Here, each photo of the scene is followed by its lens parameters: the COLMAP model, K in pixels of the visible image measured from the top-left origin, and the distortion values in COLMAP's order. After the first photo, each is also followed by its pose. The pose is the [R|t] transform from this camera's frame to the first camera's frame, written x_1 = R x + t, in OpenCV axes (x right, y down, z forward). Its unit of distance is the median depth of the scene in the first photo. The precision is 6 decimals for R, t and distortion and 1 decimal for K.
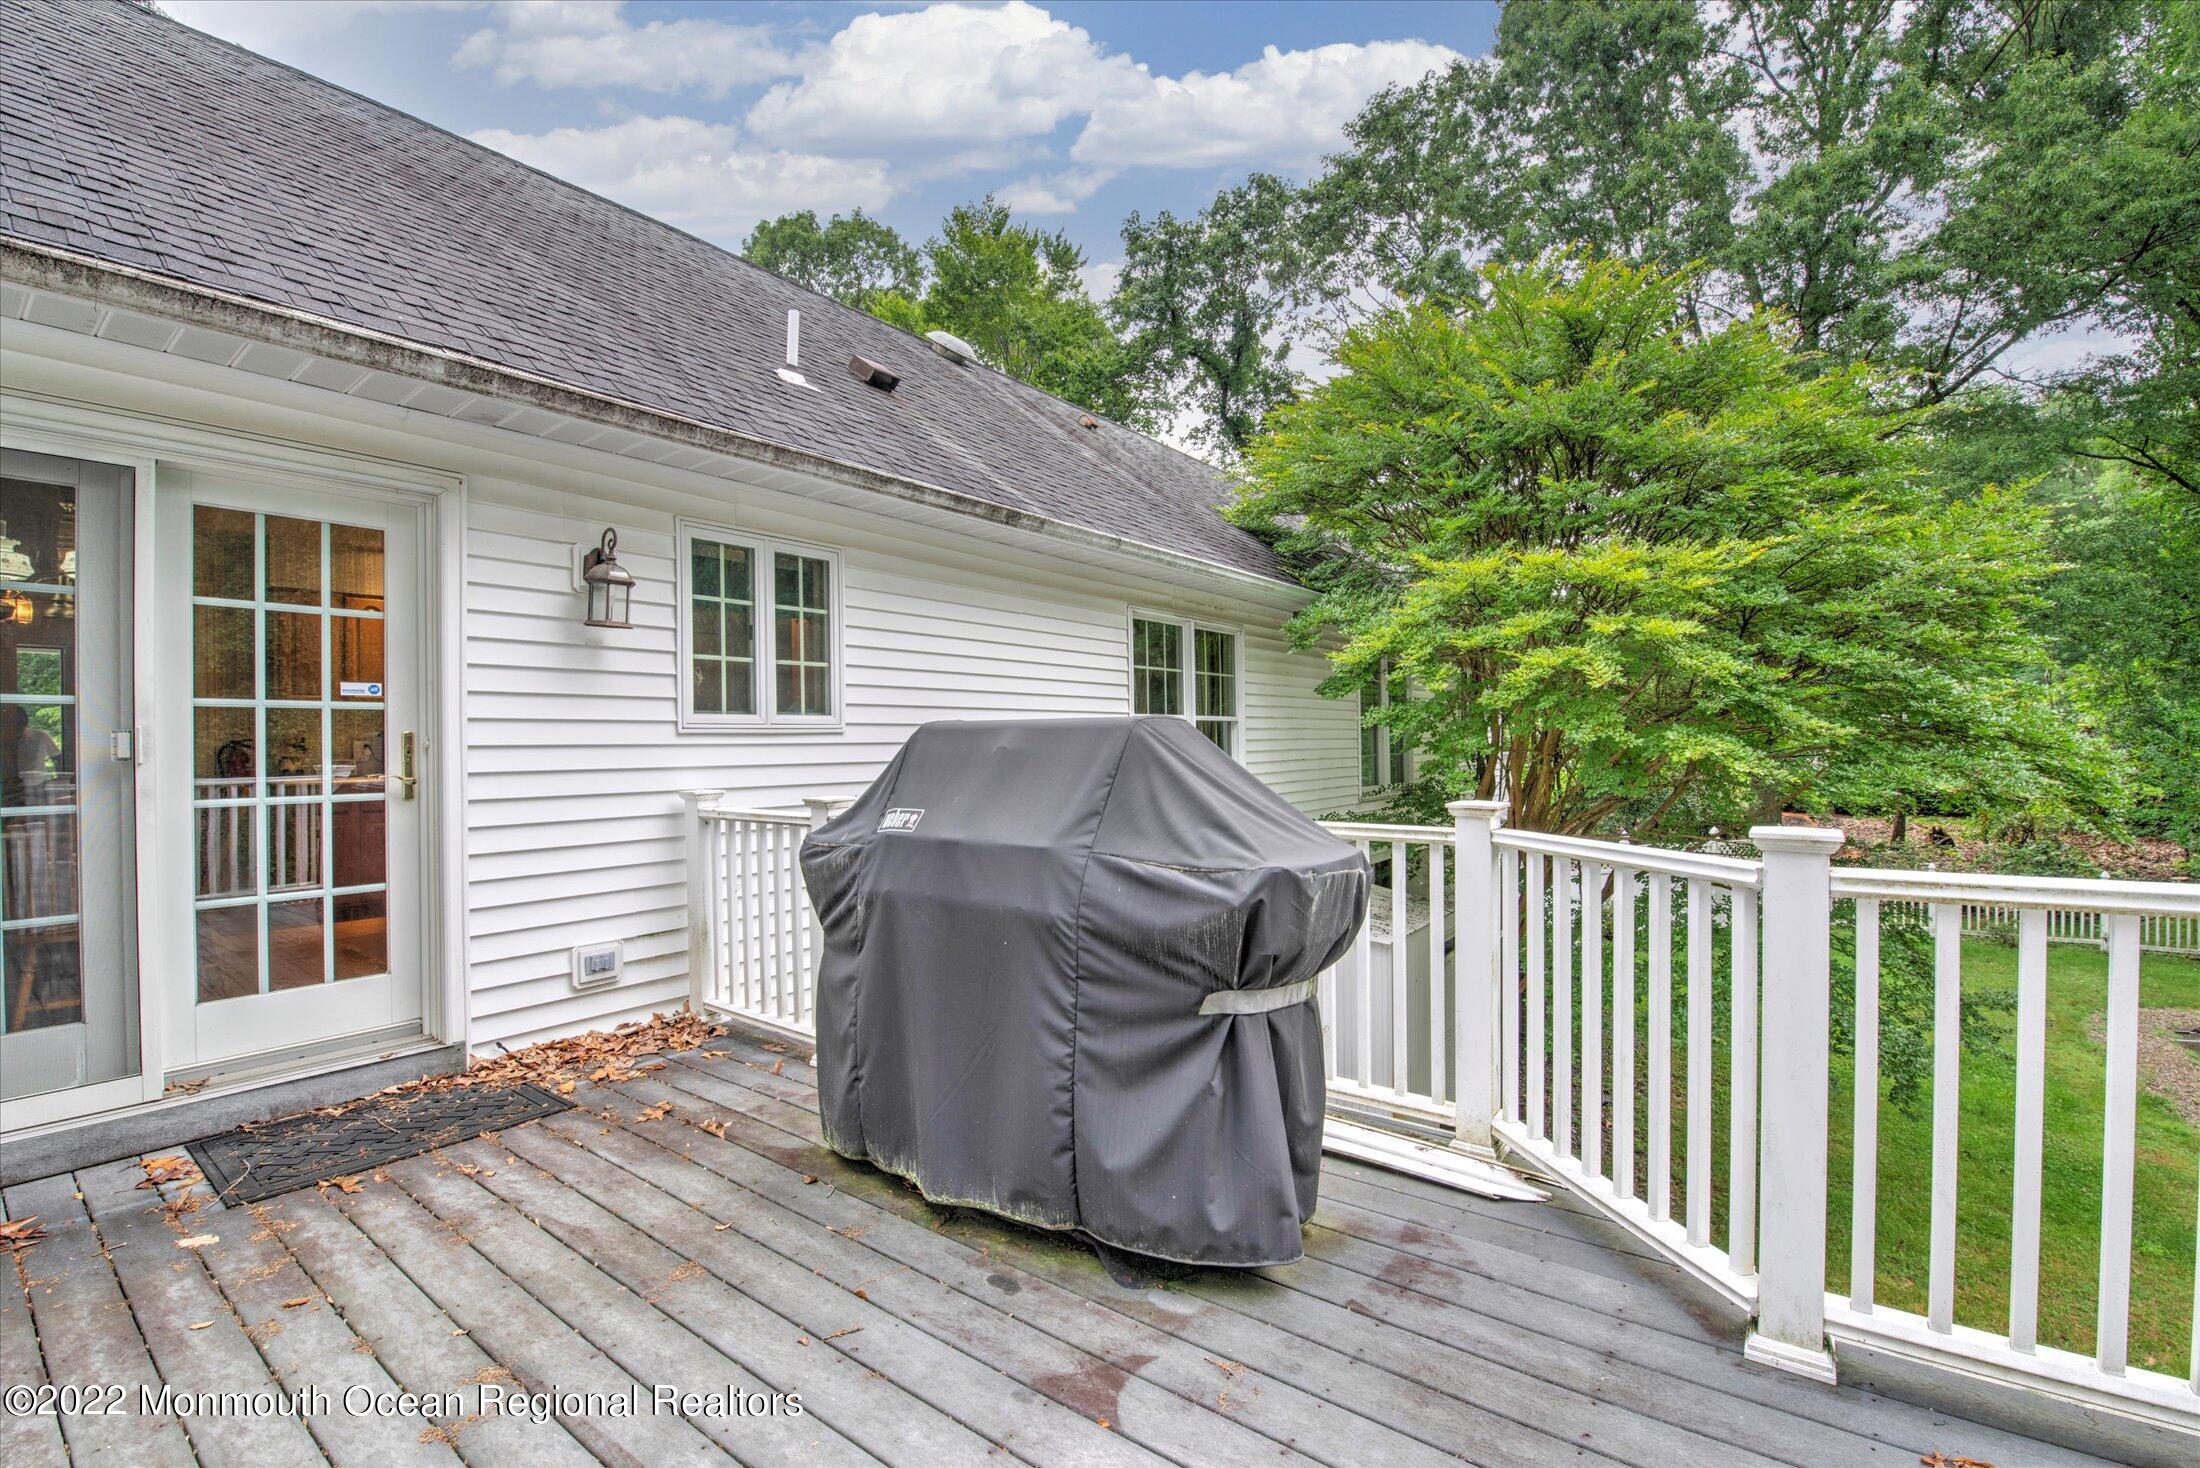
lens RADIAL K [[950.2, 0, 1103.0], [0, 950.2, 736.3], [0, 0, 1]] dist [-0.002071, -0.009709]
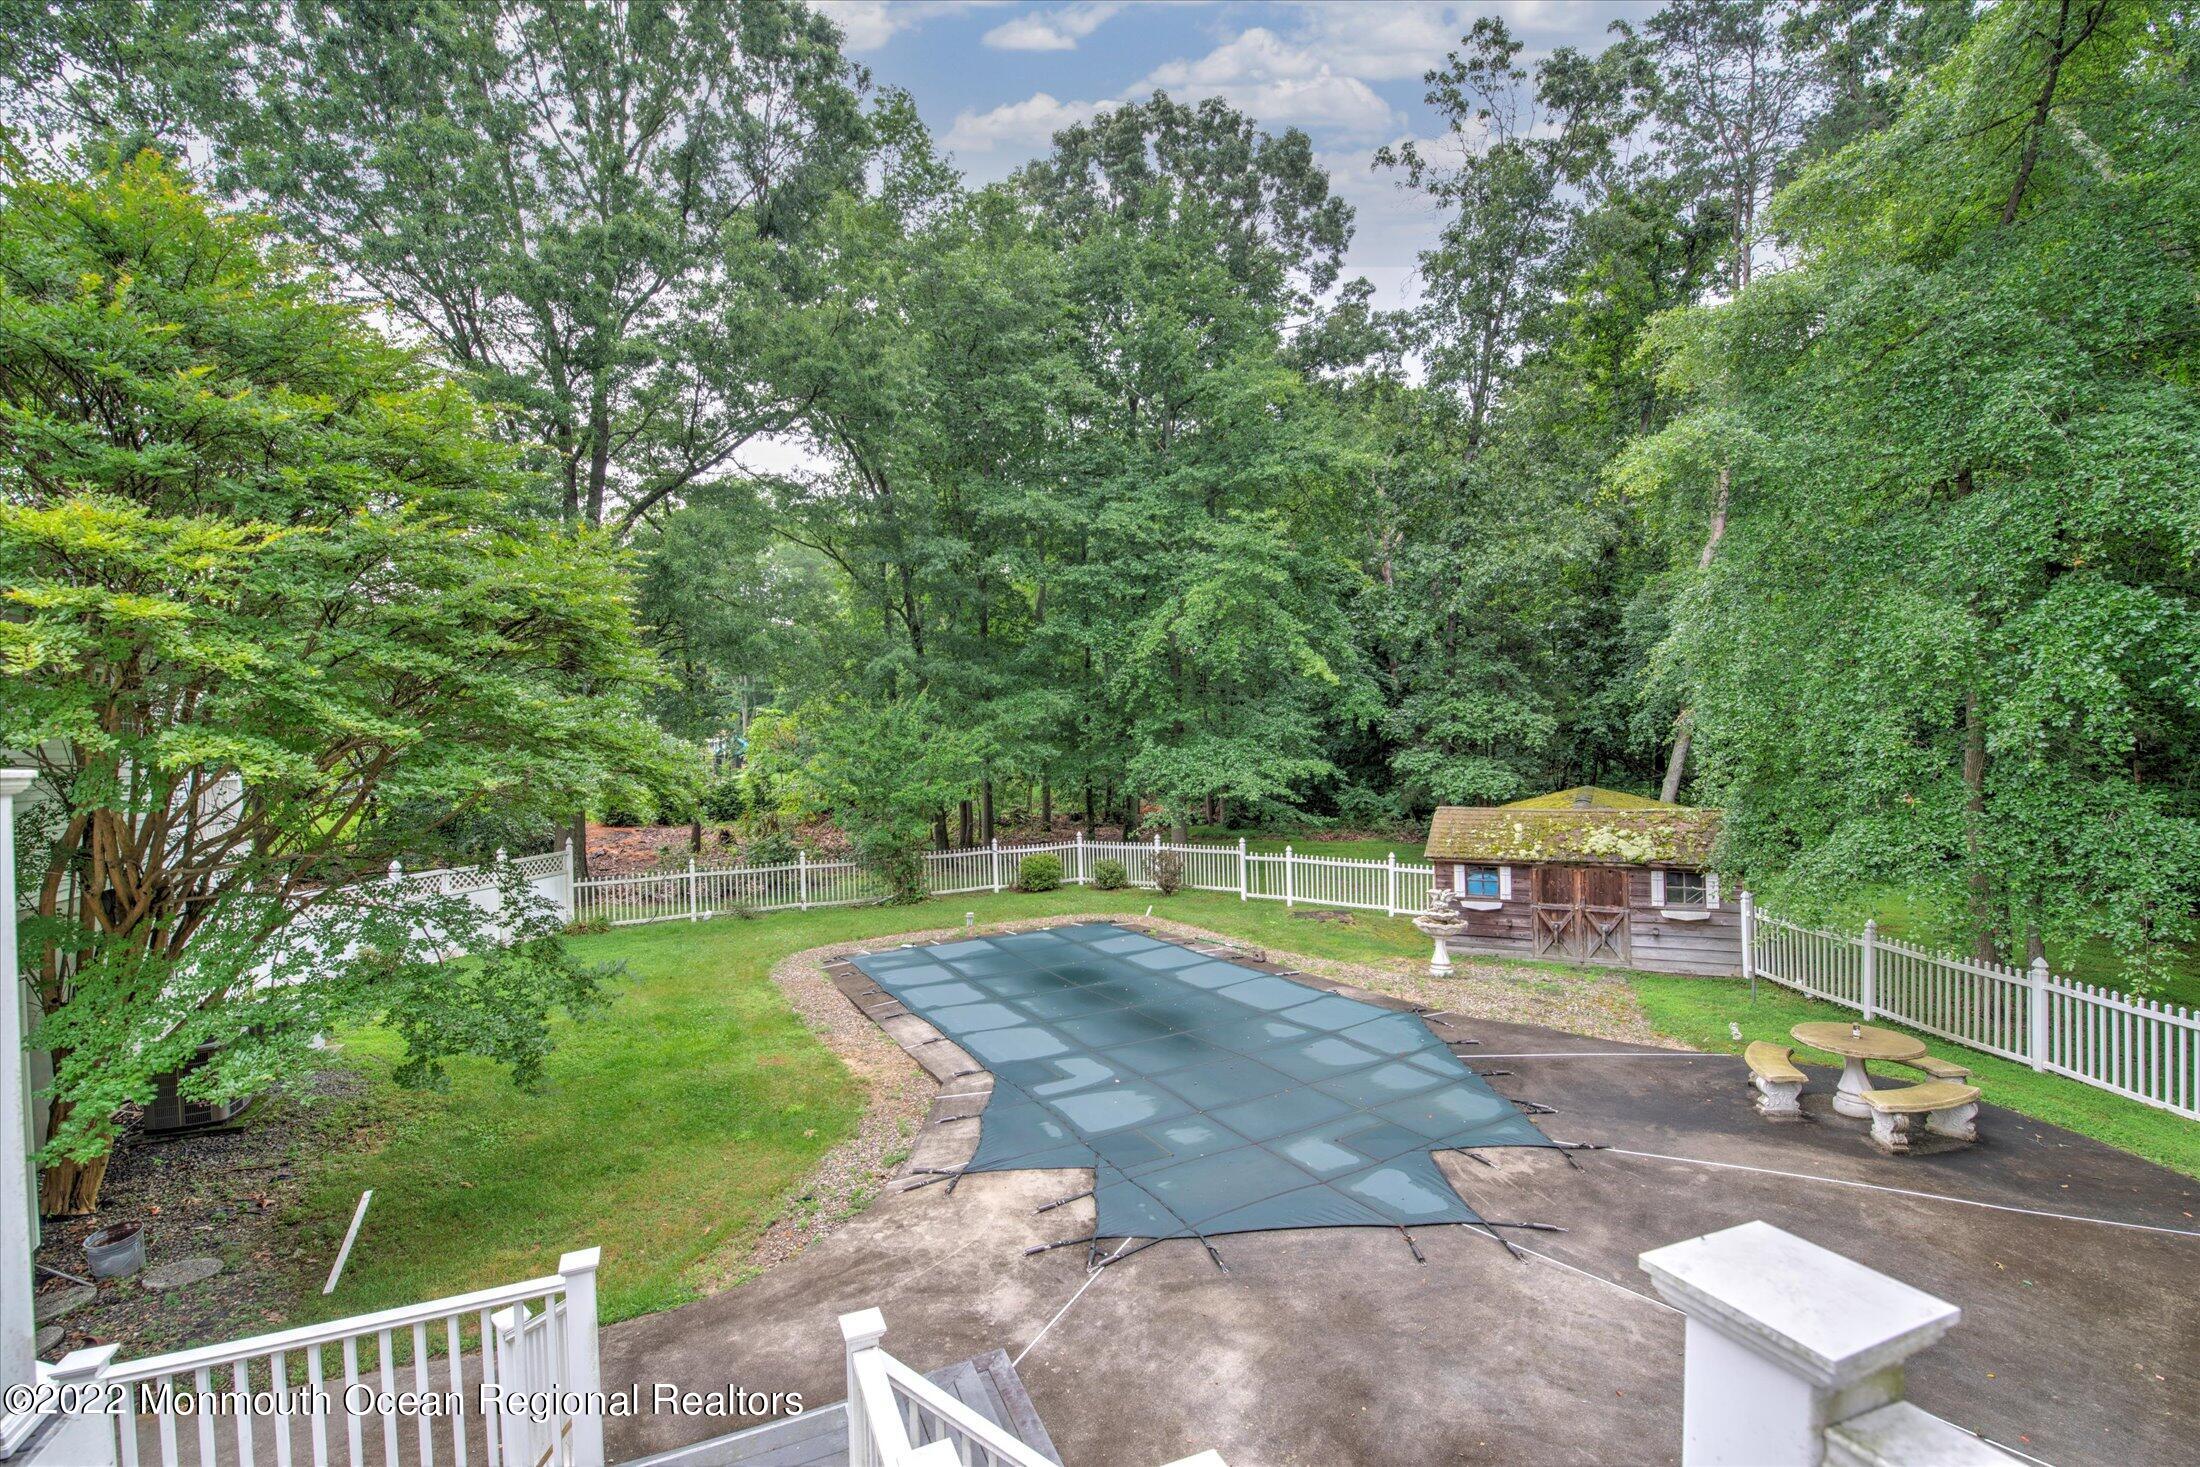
lens RADIAL K [[950.2, 0, 1105.5], [0, 950.2, 744.2], [0, 0, 1]] dist [-0.002071, -0.009709]
pose [[0.486730, -0.003312, 0.873546, 0.289850], [0.020653, 0.999757, -0.007717, 0.031548], [-0.873309, 0.021797, 0.486680, -0.149874]]
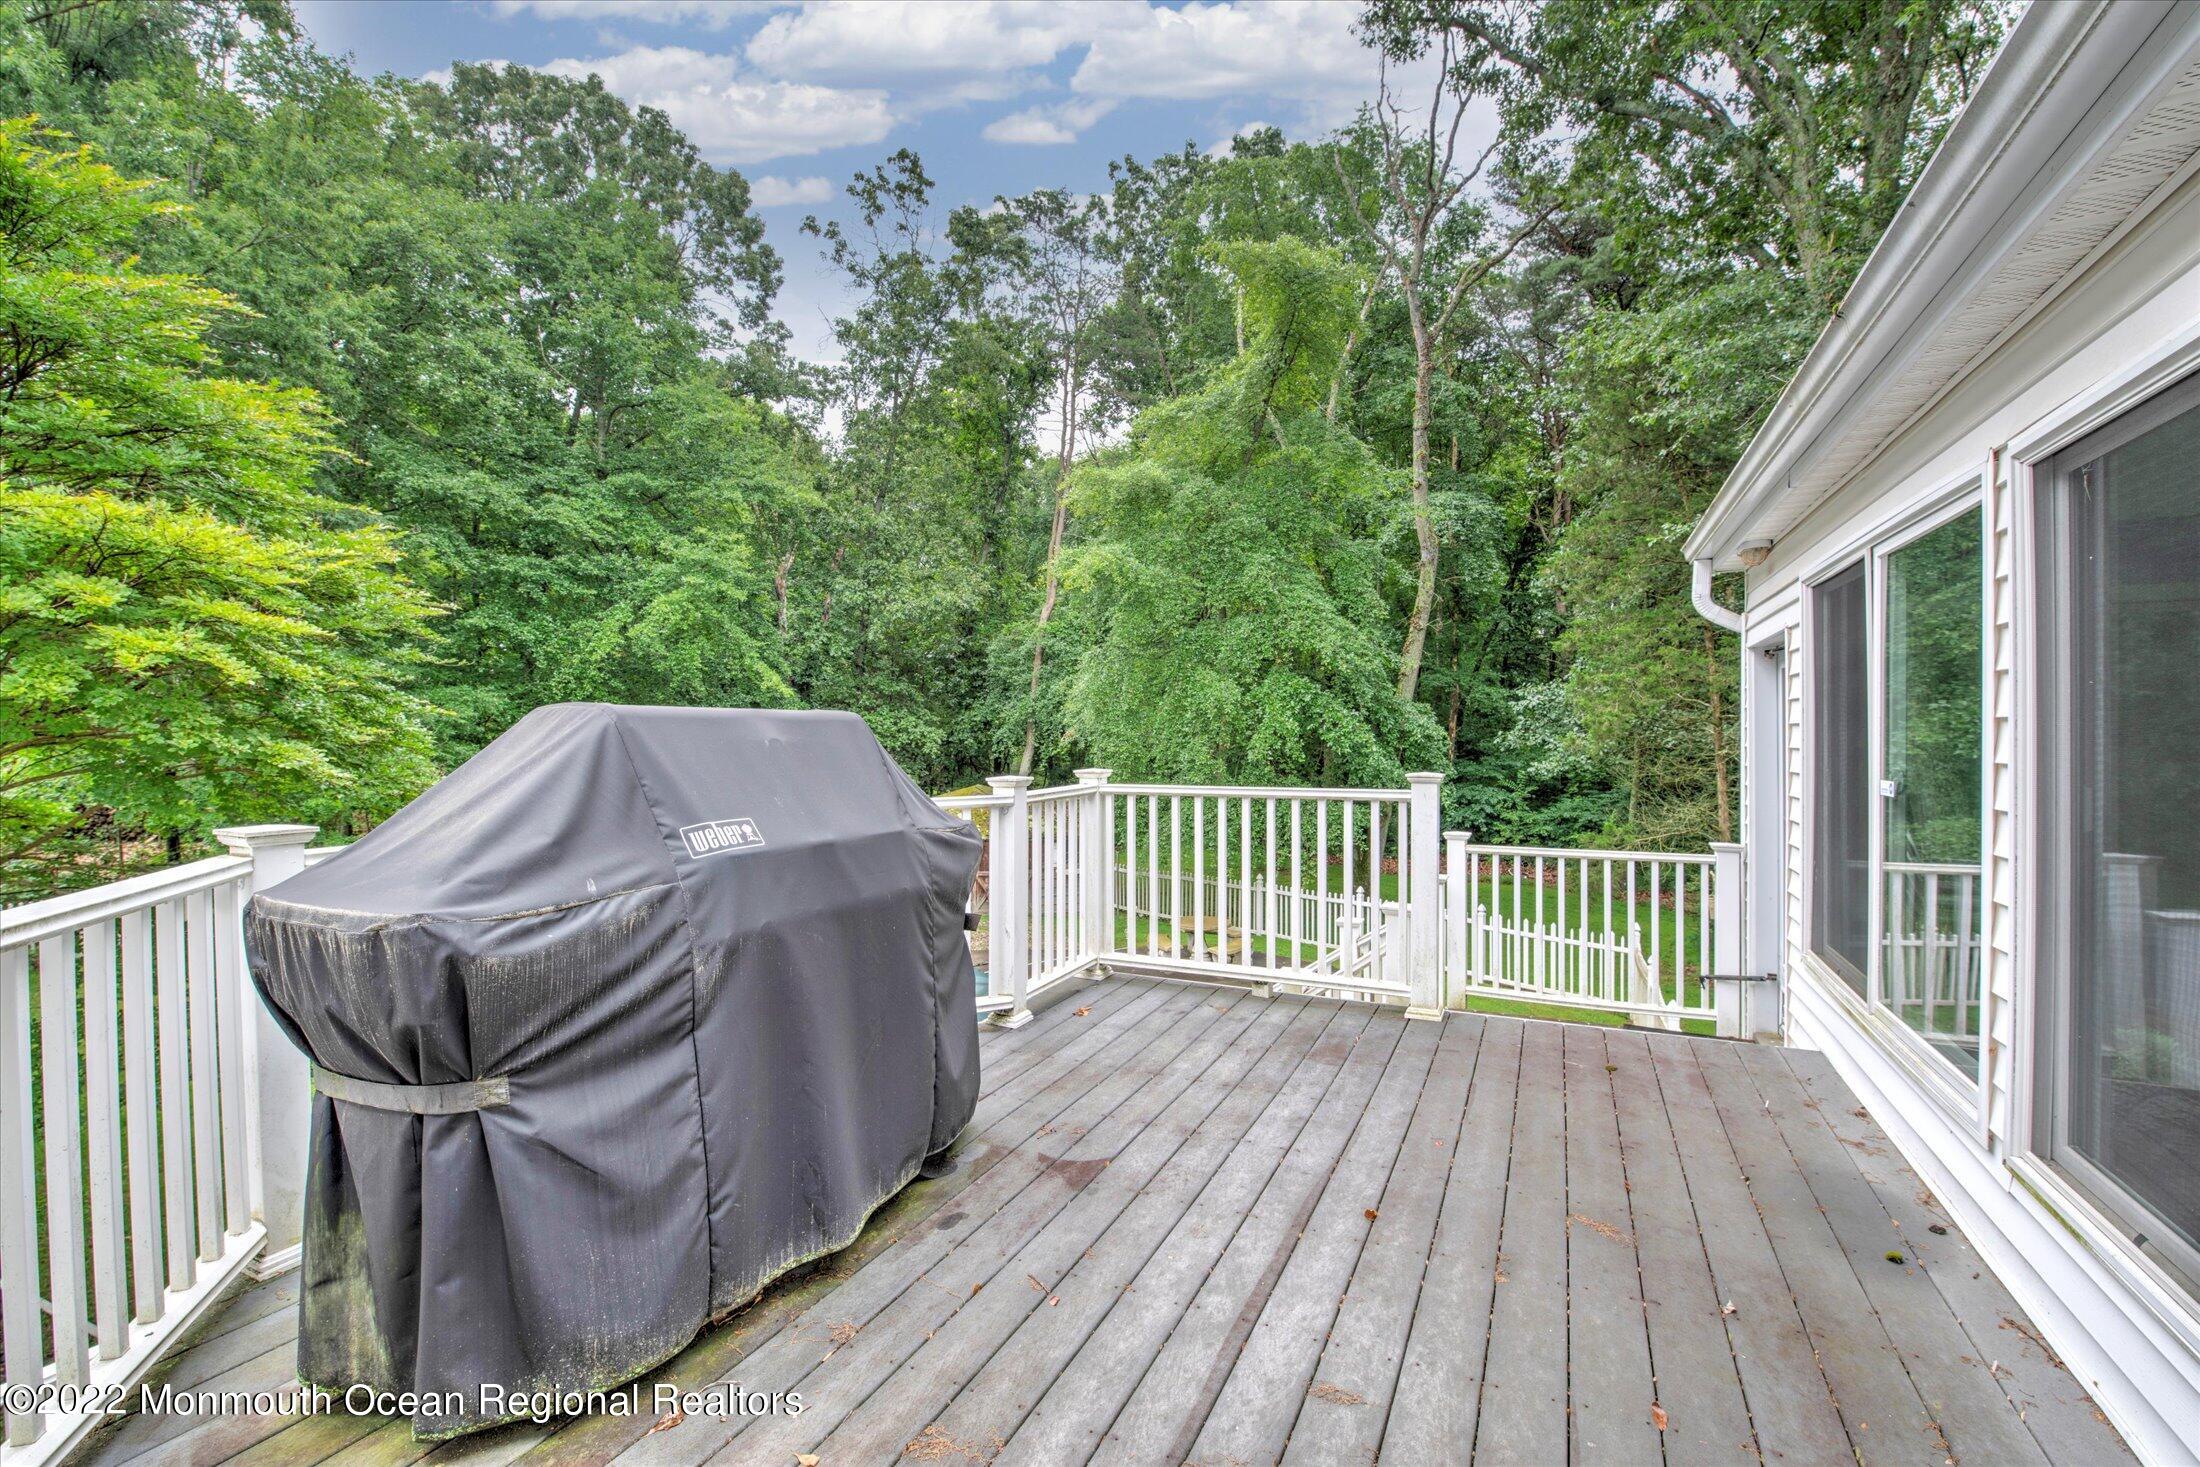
lens RADIAL K [[950.2, 0, 1095.4], [0, 950.2, 745.2], [0, 0, 1]] dist [-0.002071, -0.009709]
pose [[-0.191819, 0.001797, 0.981429, -0.488284], [0.005084, 0.999987, -0.000837, 0.008554], [-0.981417, 0.004829, -0.191825, 0.414984]]
